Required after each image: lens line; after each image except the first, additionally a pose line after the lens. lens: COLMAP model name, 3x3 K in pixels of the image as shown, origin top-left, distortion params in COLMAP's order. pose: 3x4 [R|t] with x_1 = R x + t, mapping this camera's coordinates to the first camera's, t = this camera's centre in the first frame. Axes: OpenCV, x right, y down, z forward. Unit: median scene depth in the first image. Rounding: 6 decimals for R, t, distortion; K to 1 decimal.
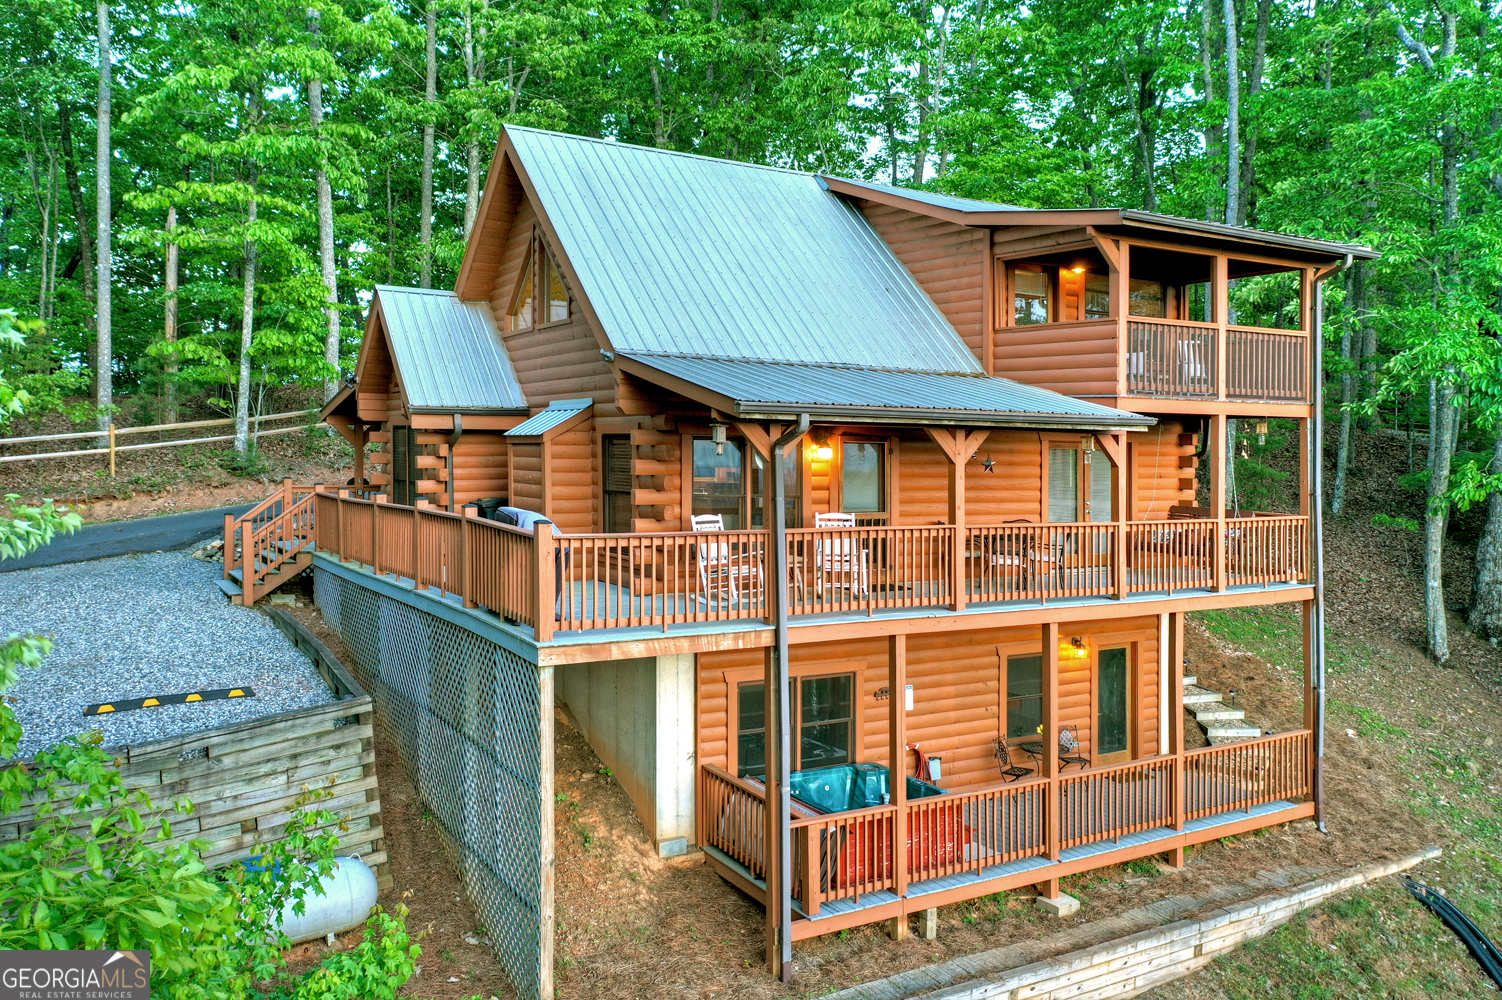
lens RADIAL K [[1210.7, 0, 889.5], [0, 1210.7, 430.3], [0, 0, 1]] dist [-0.008887, -0.003027]
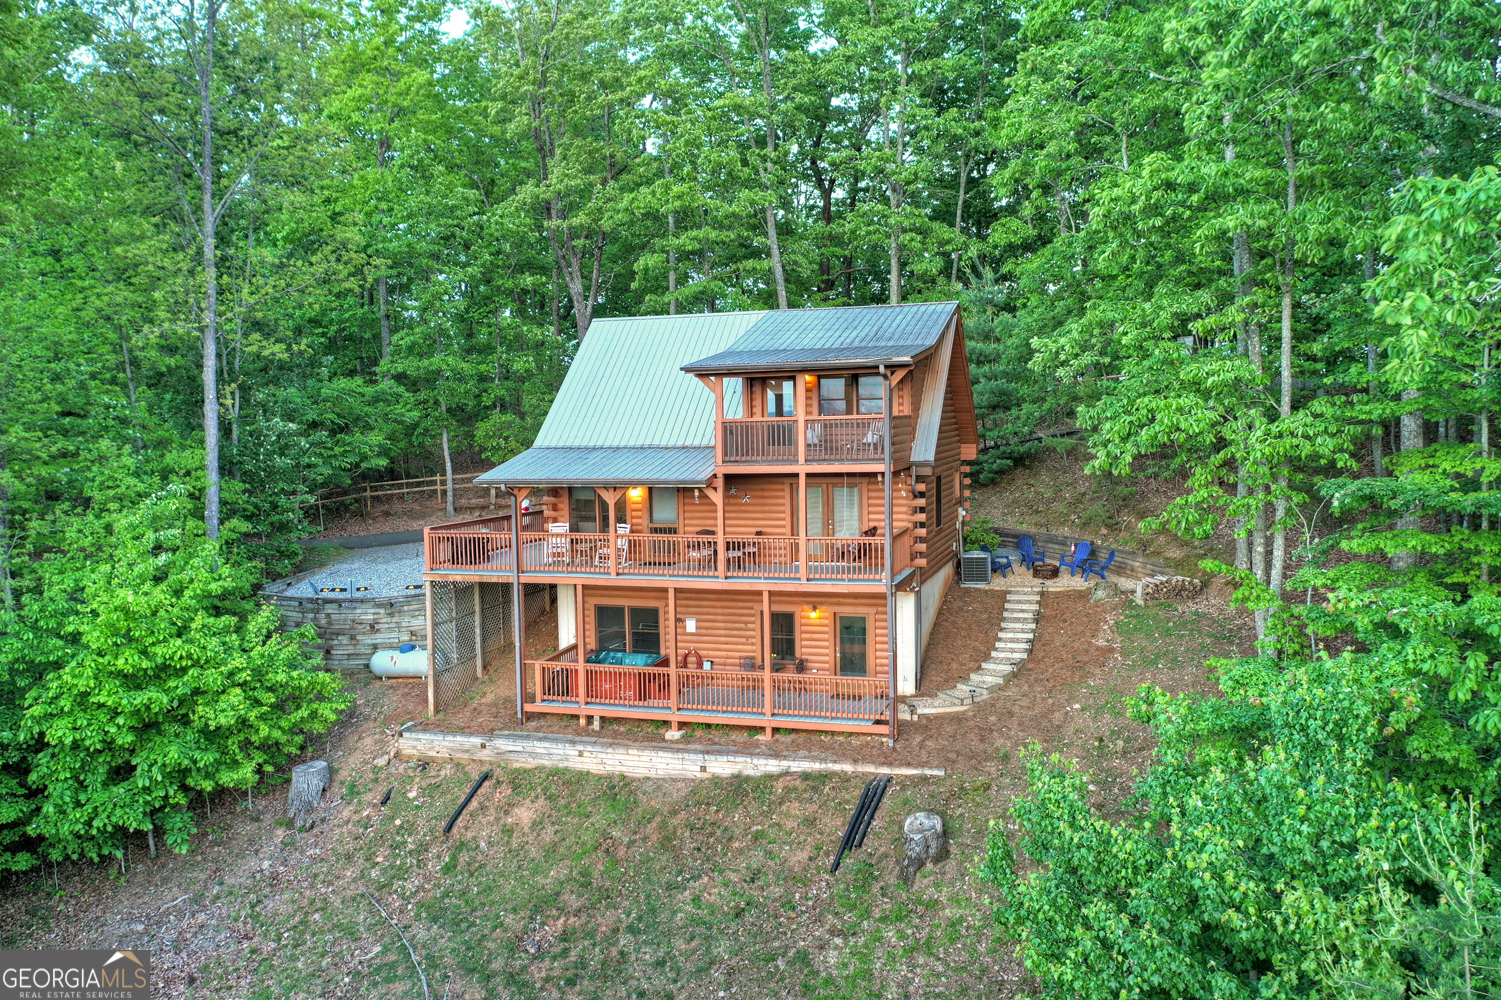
lens RADIAL K [[1232.9, 0, 721.8], [0, 1232.9, 501.5], [0, 0, 1]] dist [-0.011487, -0.000333]
pose [[0.623462, 0.025685, -0.781432, 1.664569], [0.041011, 0.997010, 0.065492, -0.092382], [0.780777, -0.072879, 0.620544, -0.106433]]
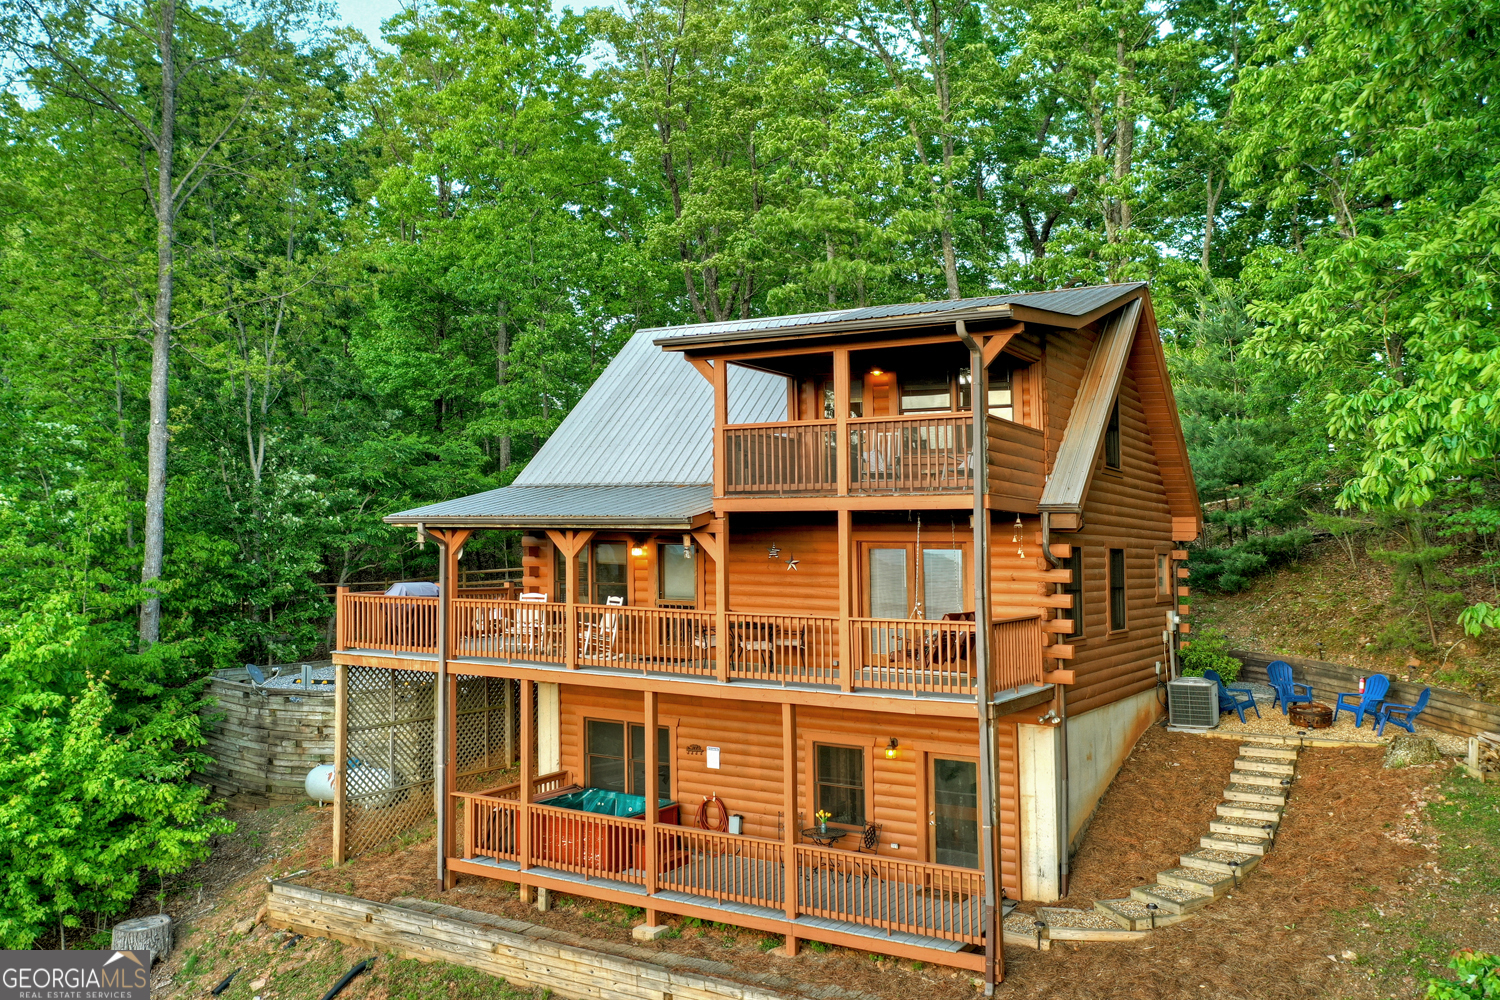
lens RADIAL K [[1249.6, 0, 694.4], [0, 1249.6, 449.0], [0, 0, 1]] dist [-0.009389, 0.001224]
pose [[0.422506, -0.086609, -0.902213, 1.289122], [0.005458, 0.995649, -0.093022, 0.036150], [0.906344, 0.034378, 0.421140, 0.507293]]
